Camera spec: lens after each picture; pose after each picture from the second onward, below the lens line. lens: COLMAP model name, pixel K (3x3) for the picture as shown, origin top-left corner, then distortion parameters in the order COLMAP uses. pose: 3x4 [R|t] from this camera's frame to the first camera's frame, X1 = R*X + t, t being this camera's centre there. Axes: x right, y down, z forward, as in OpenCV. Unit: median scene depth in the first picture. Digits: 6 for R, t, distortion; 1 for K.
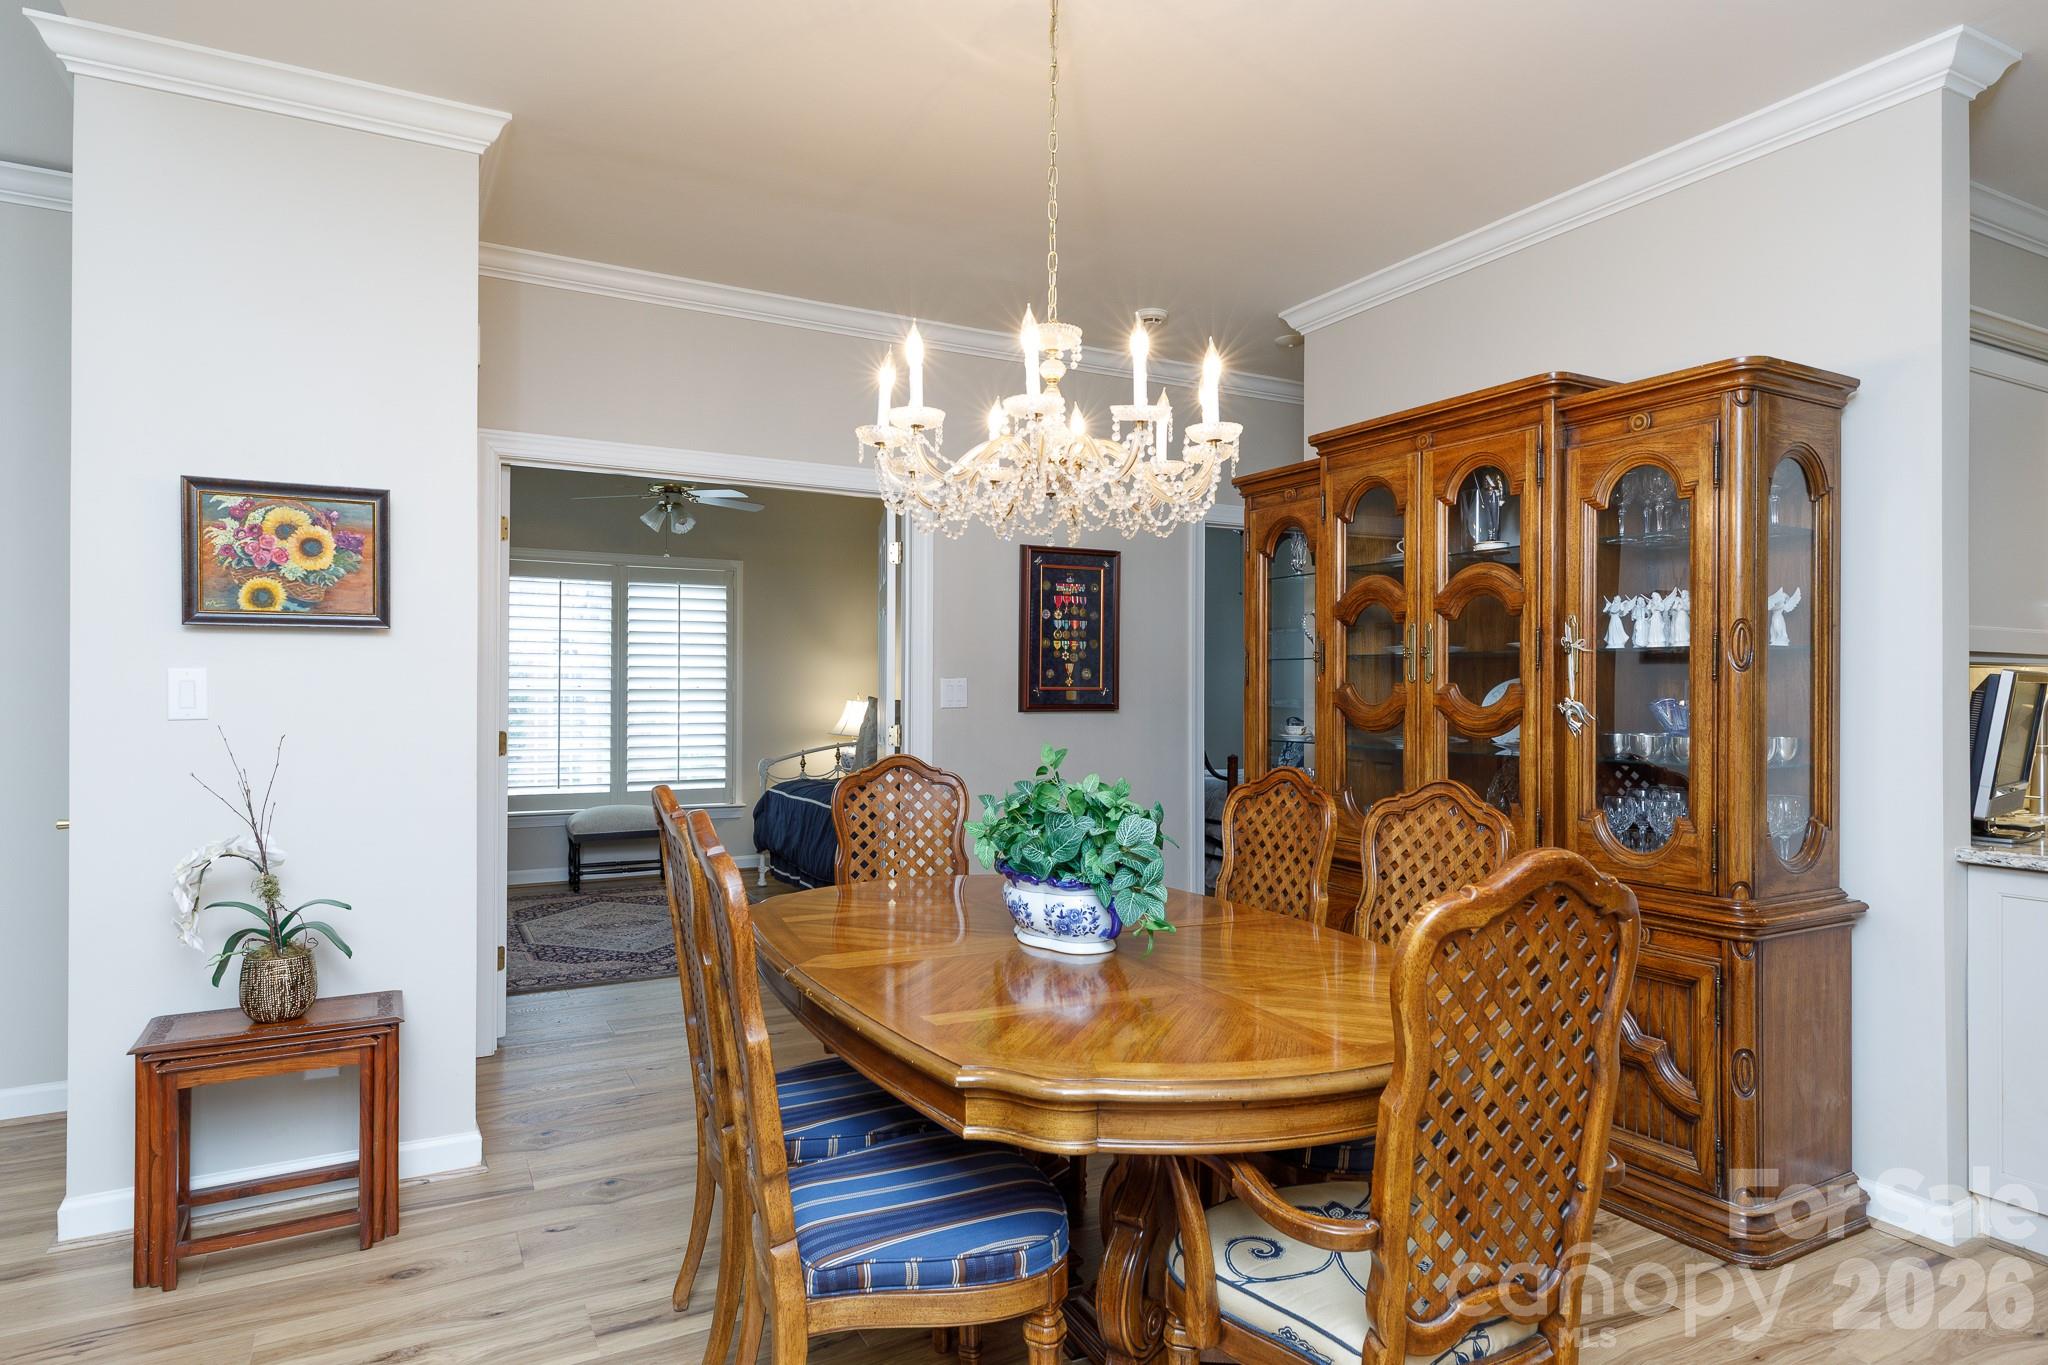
lens RADIAL K [[1173.3, 0, 1038.5], [0, 1173.3, 684.2], [0, 0, 1]] dist [0.003766, 0.000758]
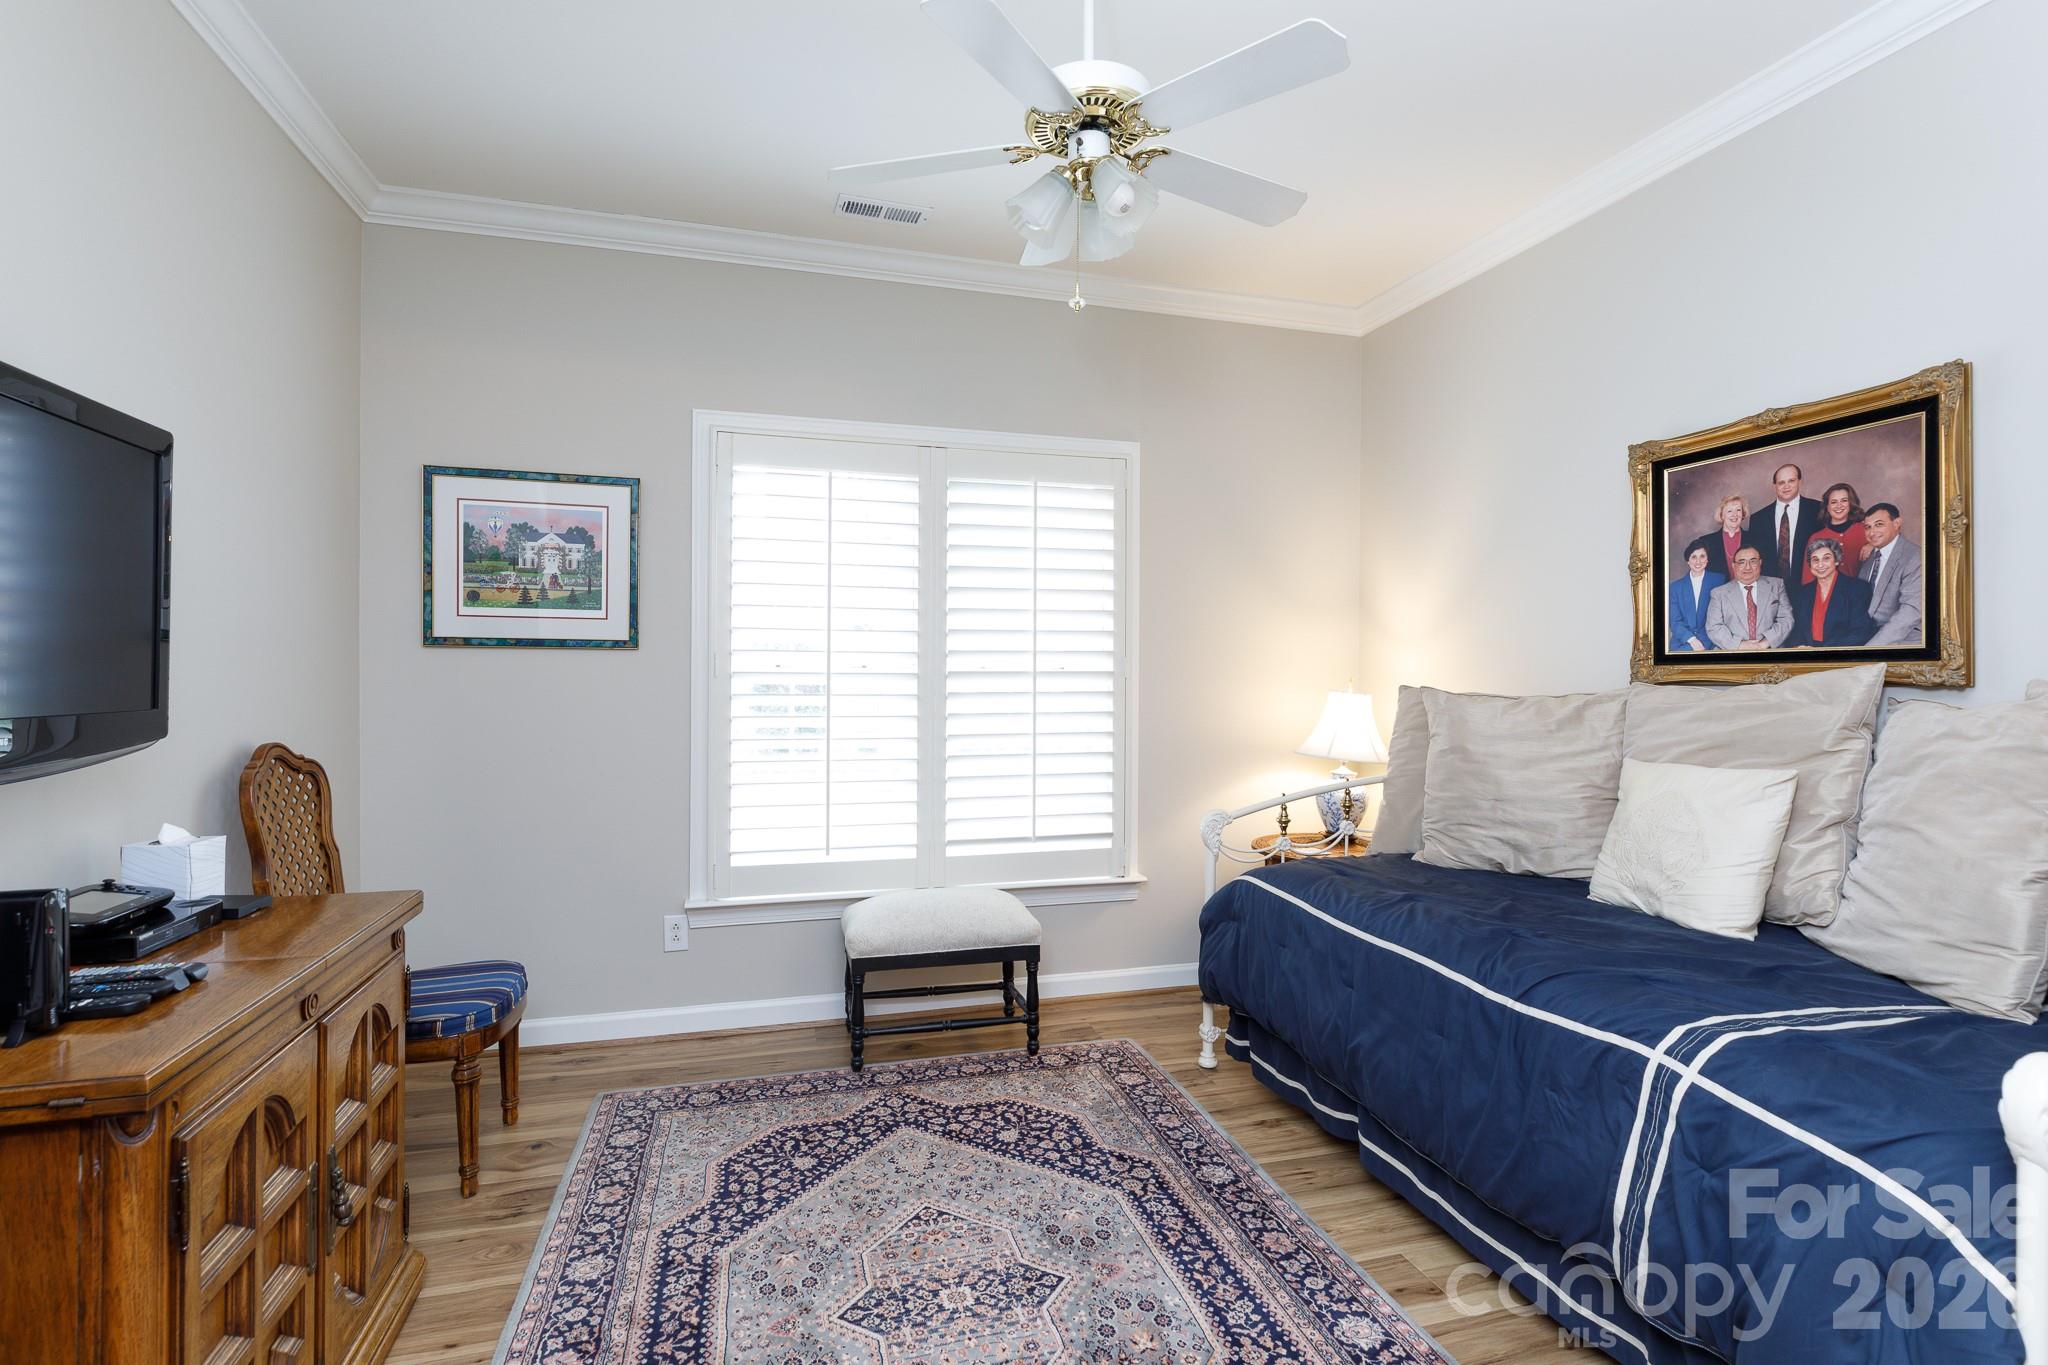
lens RADIAL K [[969.3, 0, 1020.7], [0, 969.3, 671.8], [0, 0, 1]] dist [-0.002372, 0.000144]
pose [[0.970293, -0.001315, -0.241928, -0.206448], [0.001269, 0.999999, -0.000348, 0.004757], [0.241928, 0.000031, 0.970294, 0.568218]]
